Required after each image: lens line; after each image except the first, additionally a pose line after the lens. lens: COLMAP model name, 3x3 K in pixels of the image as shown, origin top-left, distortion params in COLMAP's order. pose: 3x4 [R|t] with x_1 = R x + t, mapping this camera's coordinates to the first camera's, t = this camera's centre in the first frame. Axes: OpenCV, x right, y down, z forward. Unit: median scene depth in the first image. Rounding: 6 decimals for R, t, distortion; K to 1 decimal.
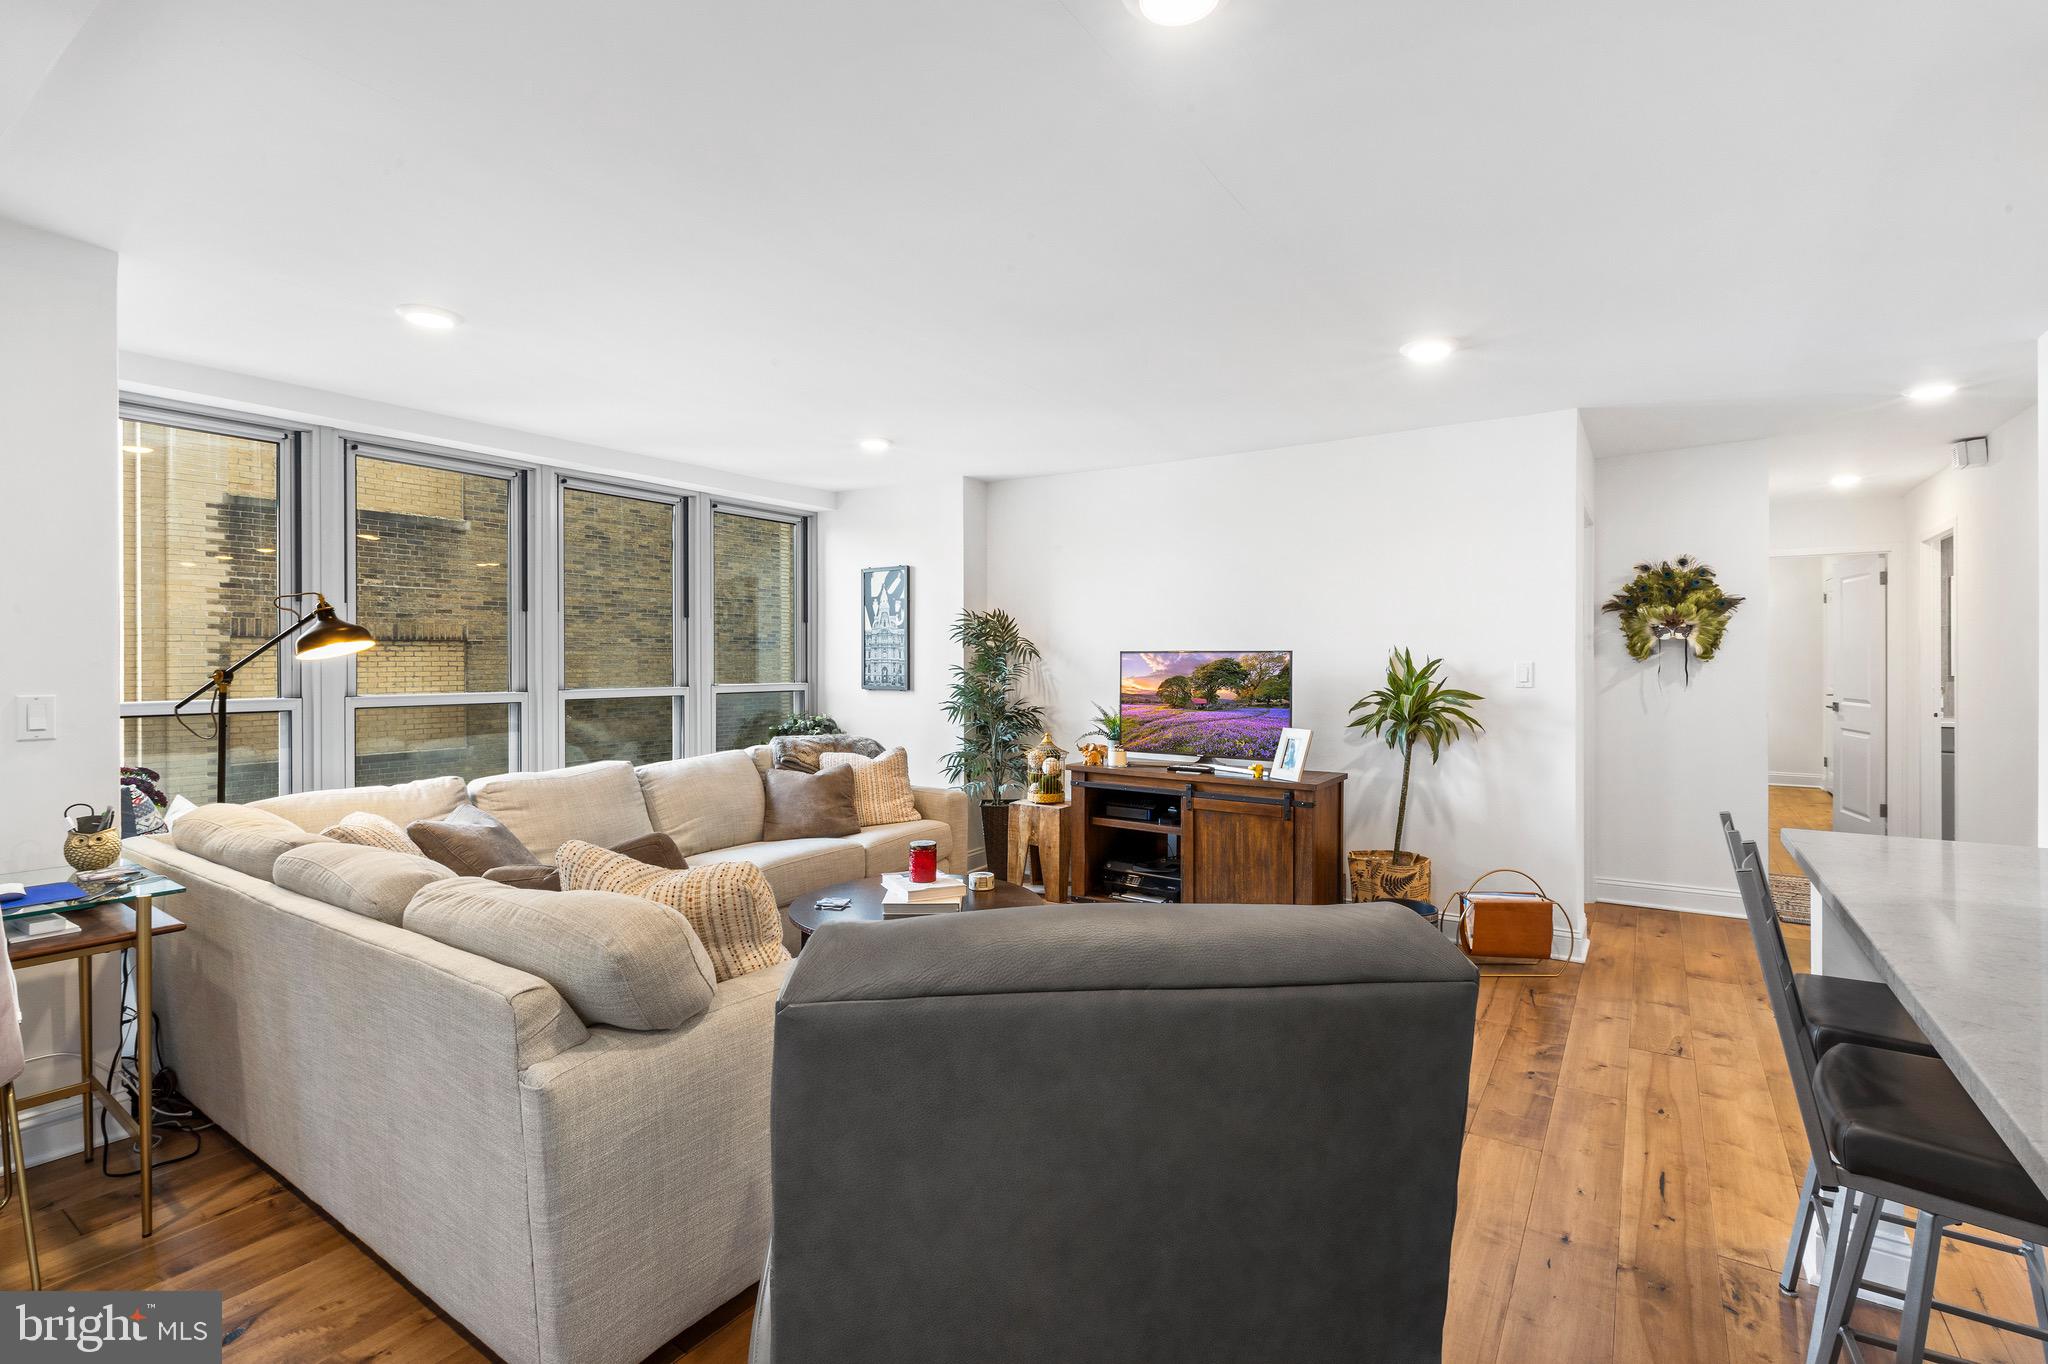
lens RADIAL K [[925.7, 0, 1026.9], [0, 925.7, 661.3], [0, 0, 1]] dist [0.002954, -0.000352]
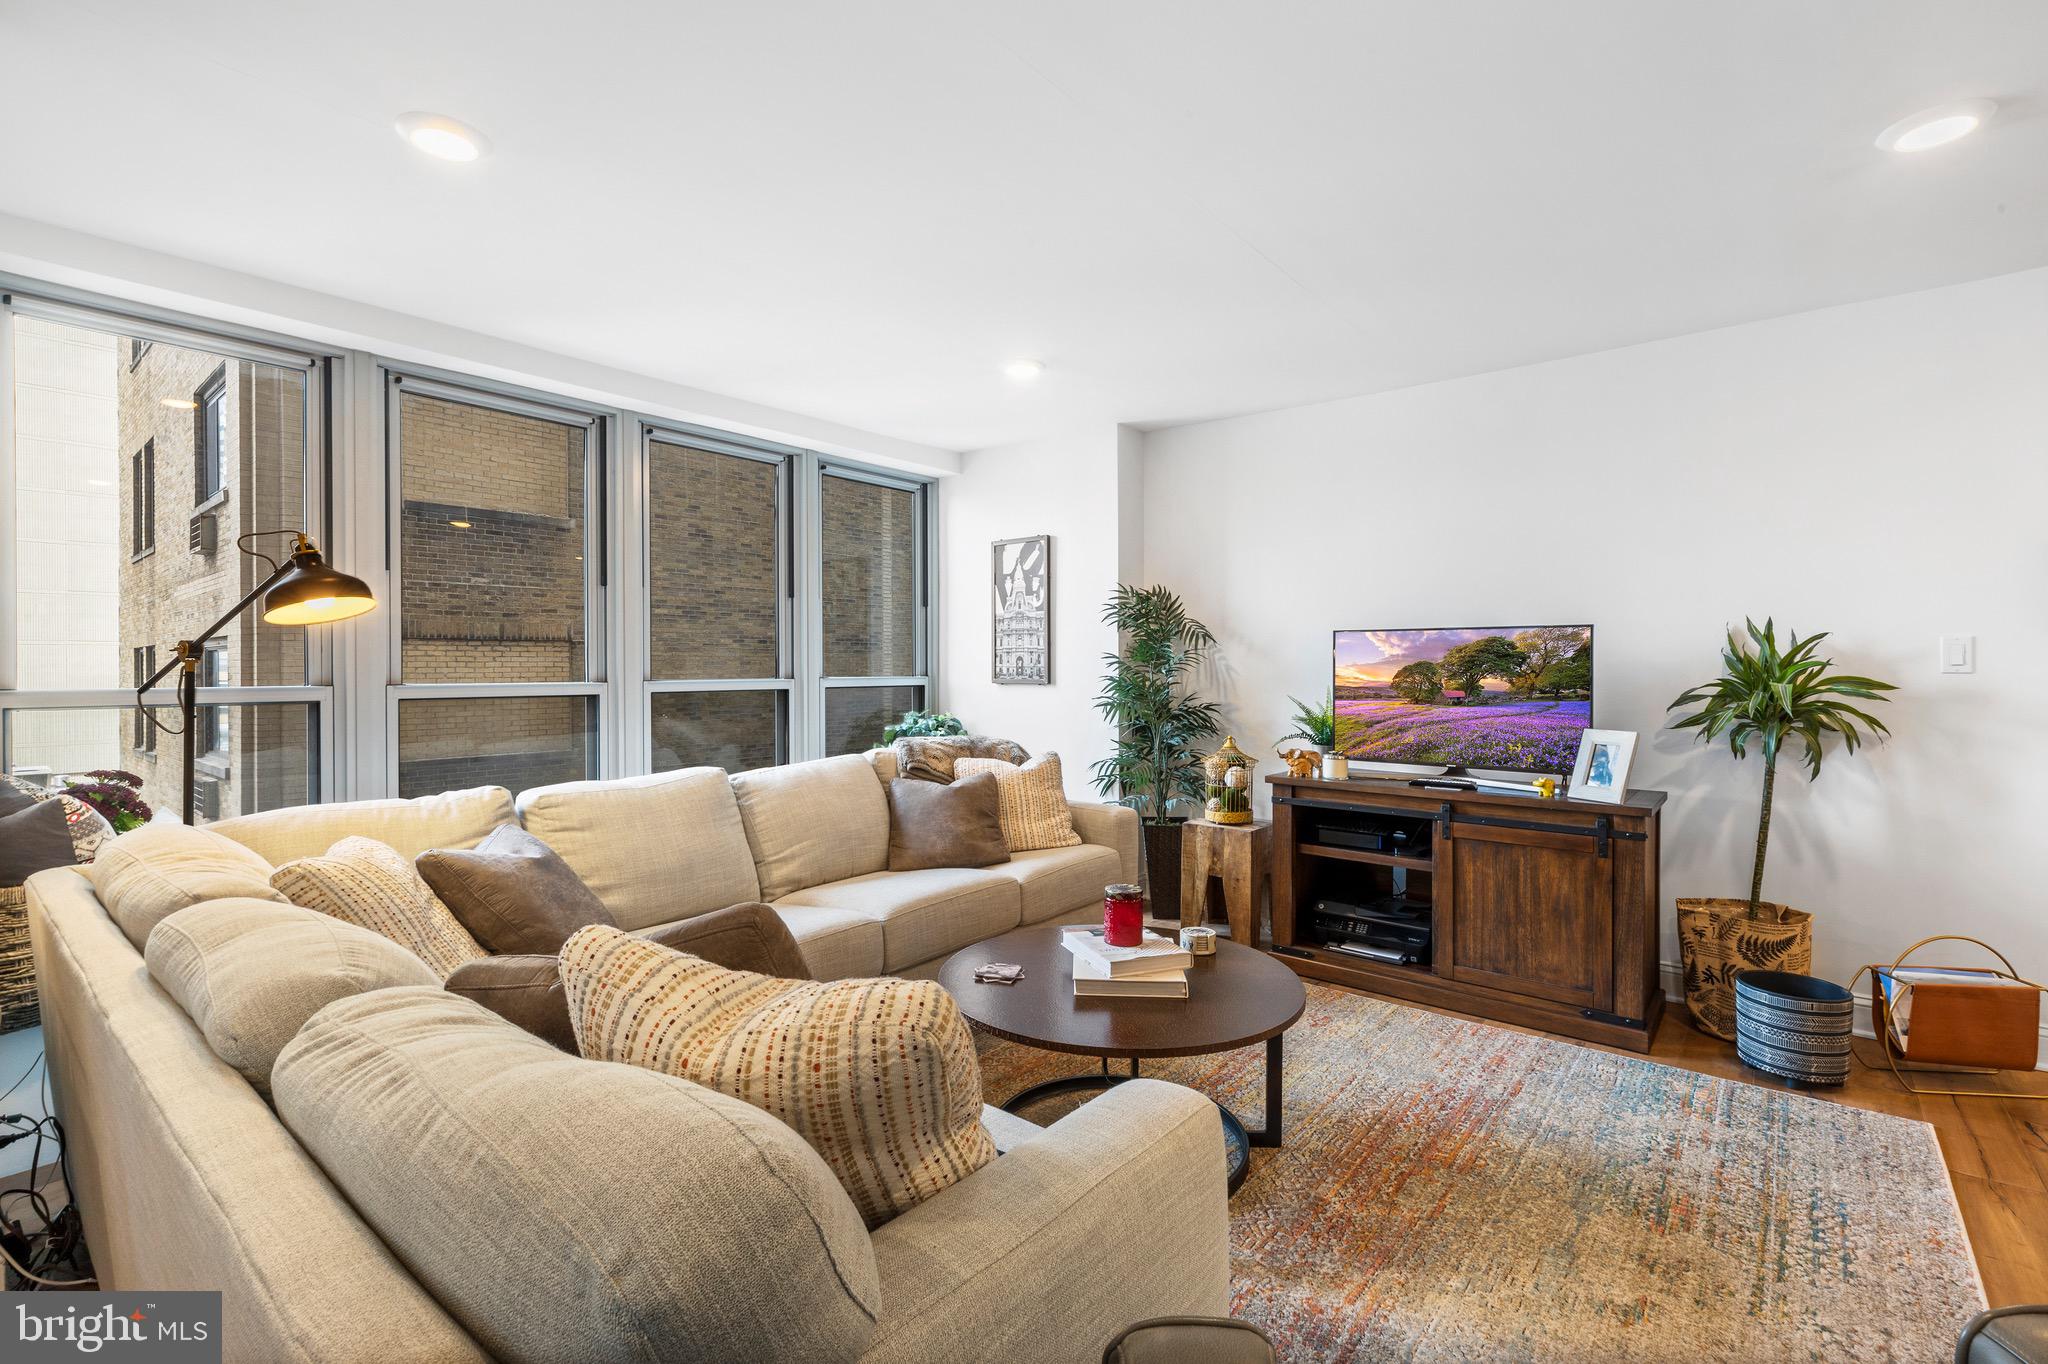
lens RADIAL K [[925.7, 0, 1033.9], [0, 925.7, 667.5], [0, 0, 1]] dist [0.002954, -0.000352]
pose [[0.995736, -0.001474, -0.092242, -0.085754], [0.001468, 0.999999, -0.000133, 0.021549], [0.092242, -0.000003, 0.995737, 0.221025]]
